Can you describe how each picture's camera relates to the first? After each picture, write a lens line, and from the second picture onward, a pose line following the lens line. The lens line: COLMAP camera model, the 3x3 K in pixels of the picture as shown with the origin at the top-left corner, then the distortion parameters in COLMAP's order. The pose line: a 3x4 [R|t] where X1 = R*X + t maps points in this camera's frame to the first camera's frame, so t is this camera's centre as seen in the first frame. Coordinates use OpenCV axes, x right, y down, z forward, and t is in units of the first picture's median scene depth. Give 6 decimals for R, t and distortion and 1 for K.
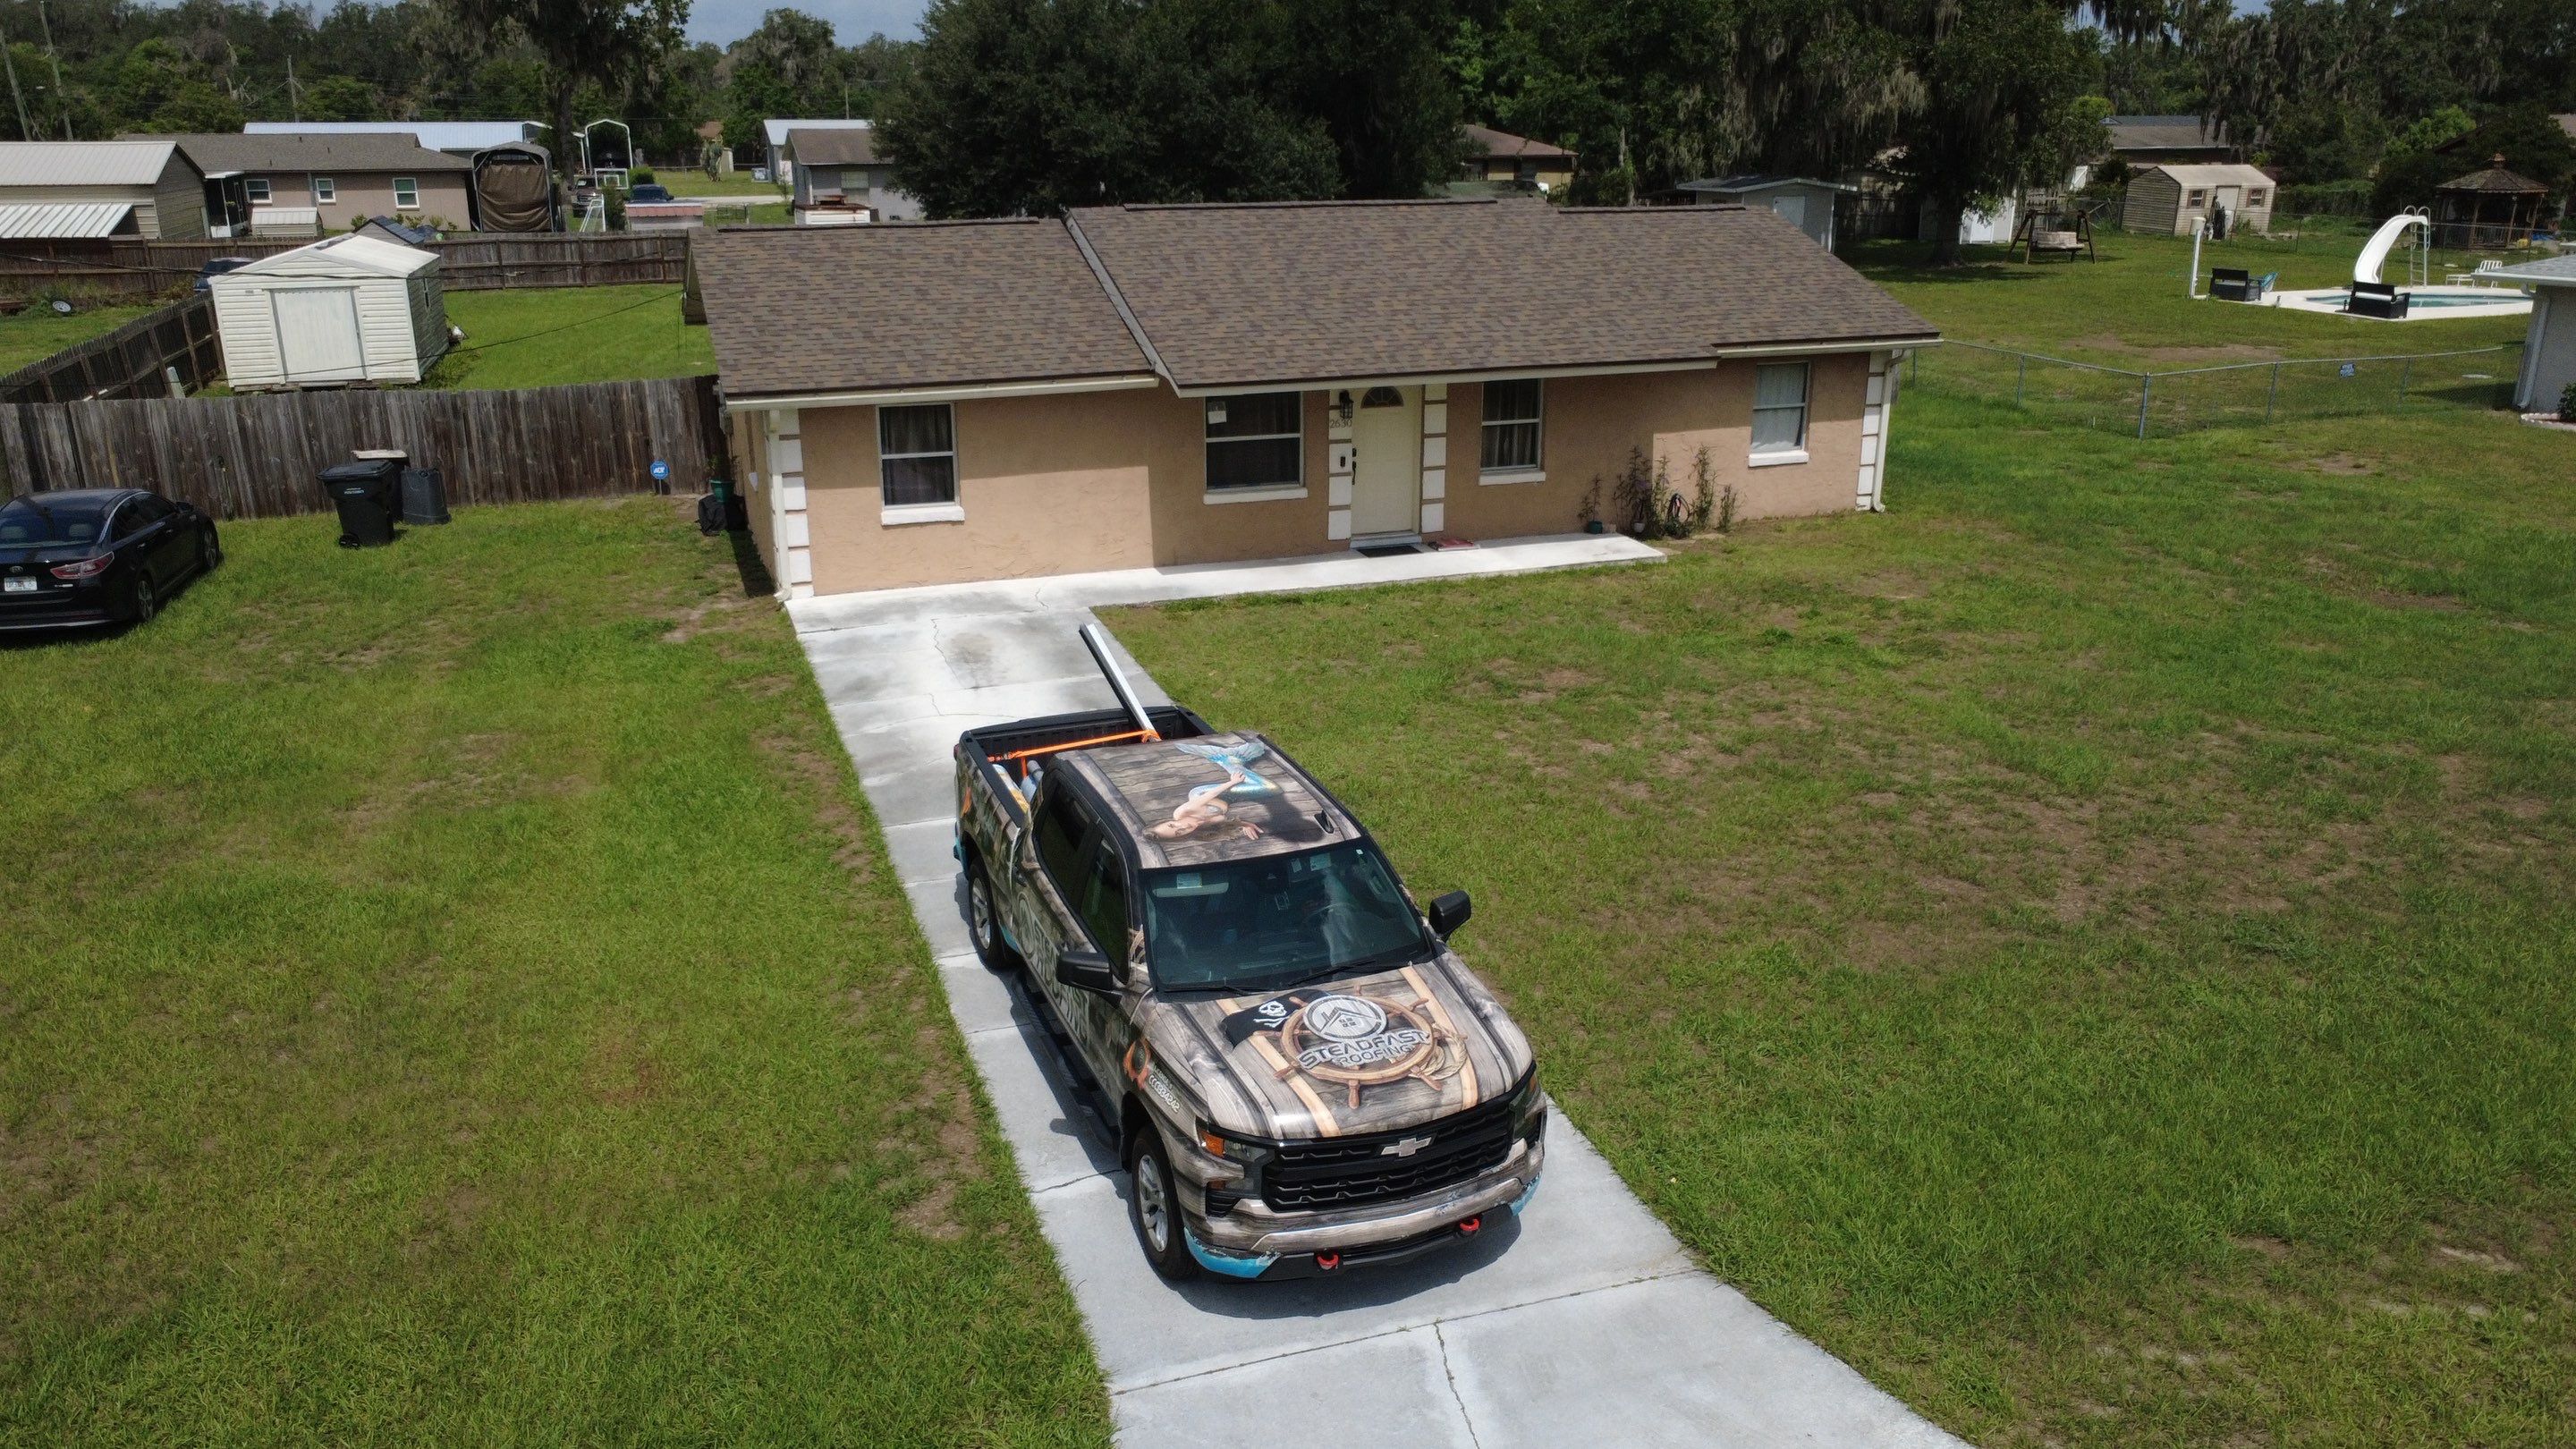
lens RADIAL K [[1879.1, 0, 1282.8], [0, 1879.1, 722.6], [0, 0, 1]] dist [0.000143, 0.002017]
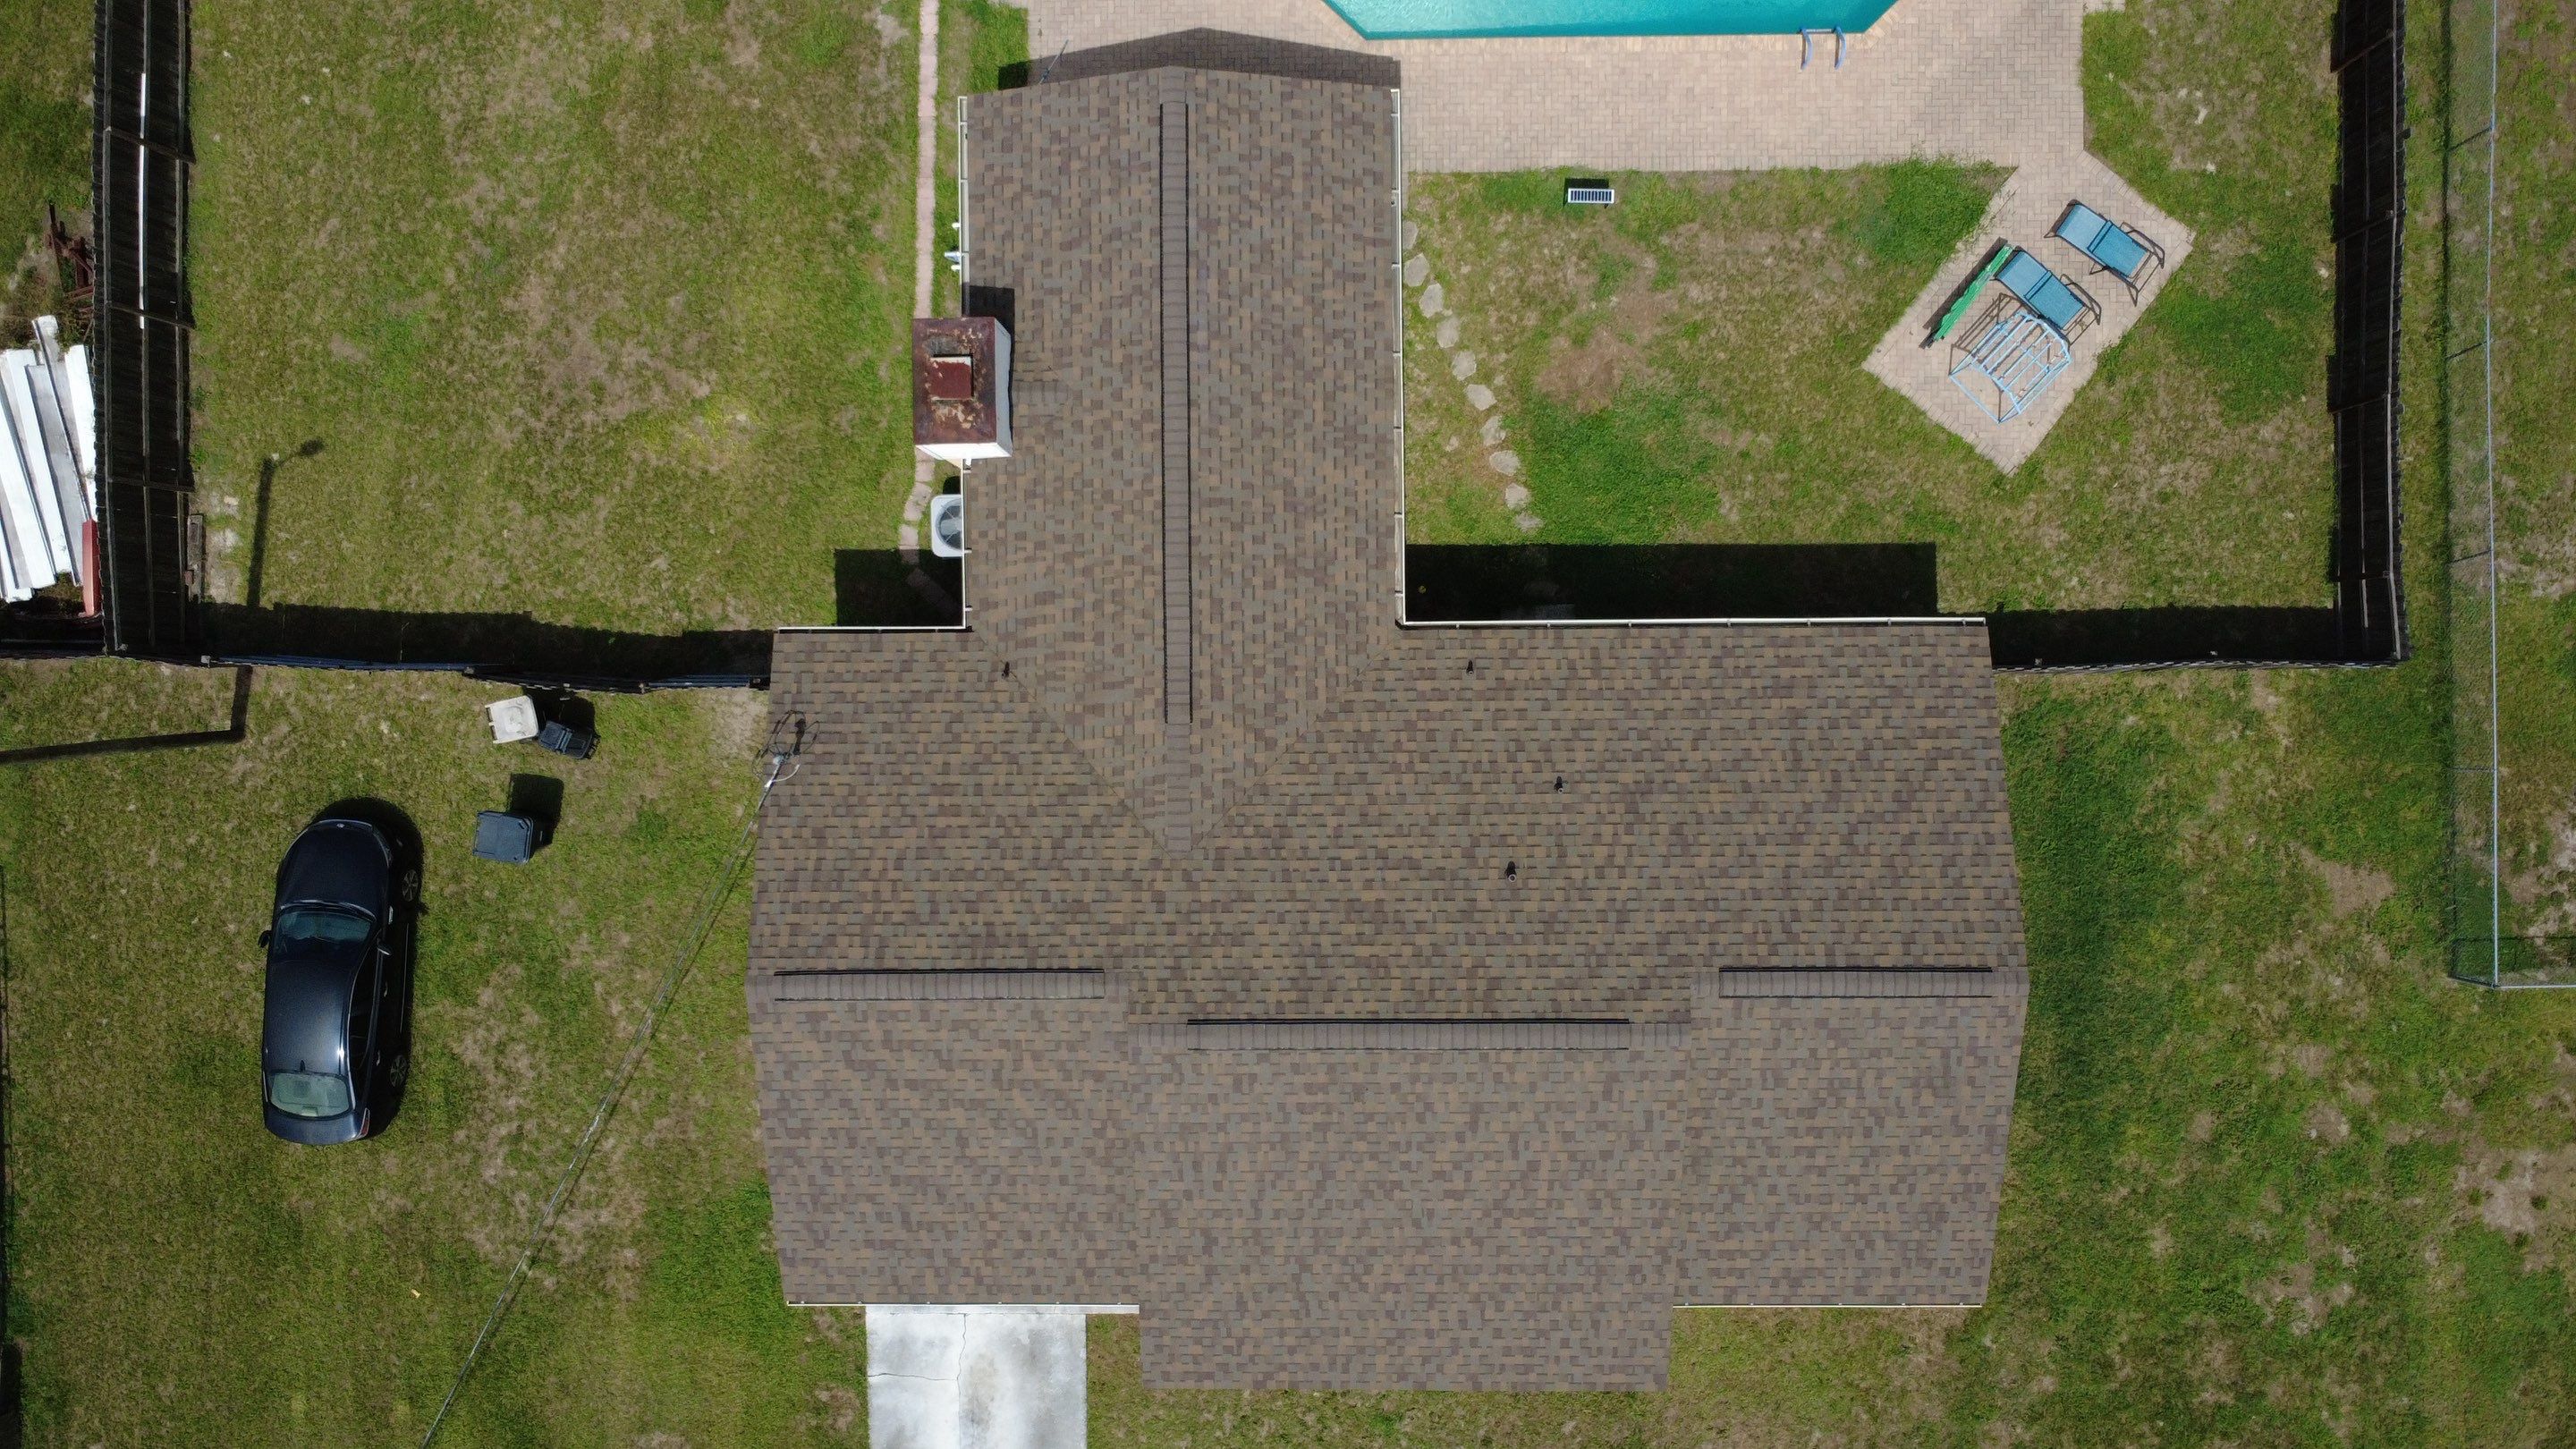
lens RADIAL K [[1879.1, 0, 1284.0], [0, 1879.1, 720.5], [0, 0, 1]] dist [0.000143, 0.002017]
pose [[0.943549, 0.330943, -0.013877, -0.078119], [-0.080502, 0.269753, 0.959559, -1.203678], [0.321303, -0.904273, 0.281167, 0.890901]]
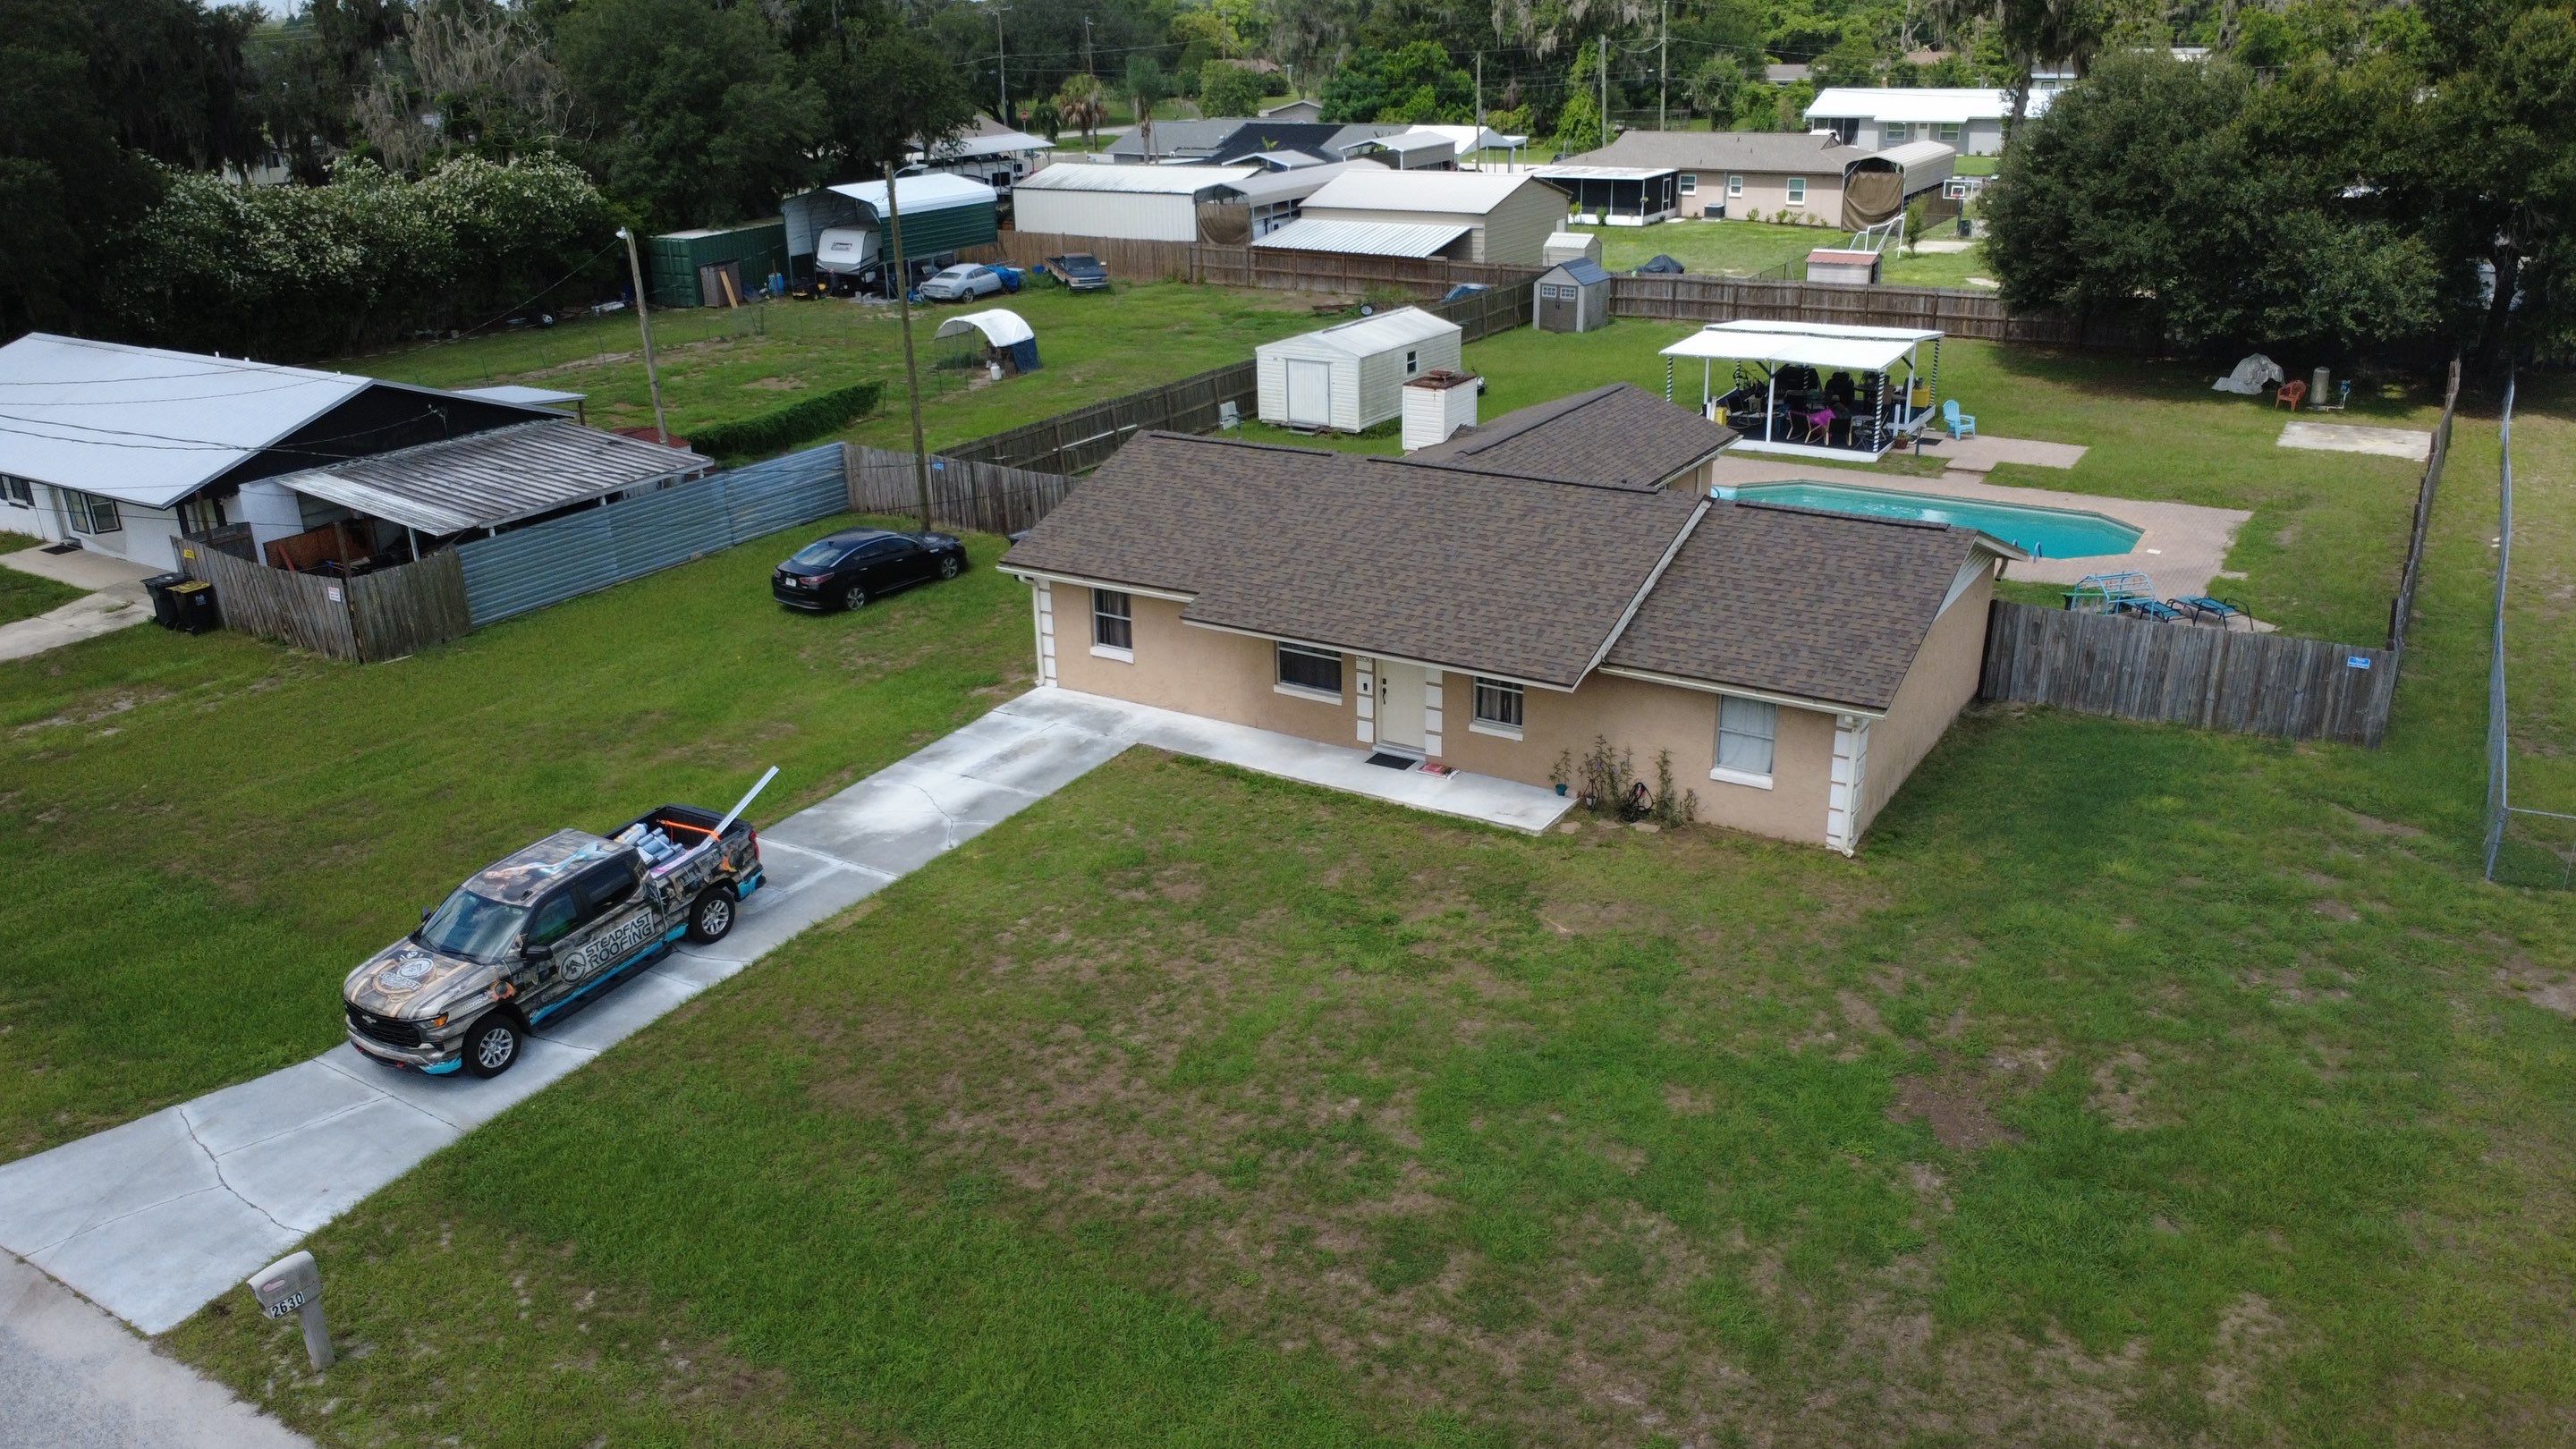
lens RADIAL K [[1879.1, 0, 1285.4], [0, 1879.1, 720.5], [0, 0, 1]] dist [0.000143, 0.002017]
pose [[0.619531, 0.271139, -0.736658, 0.910044], [-0.222396, 0.960627, 0.166538, -0.301517], [0.752809, 0.060654, 0.655439, 0.087253]]
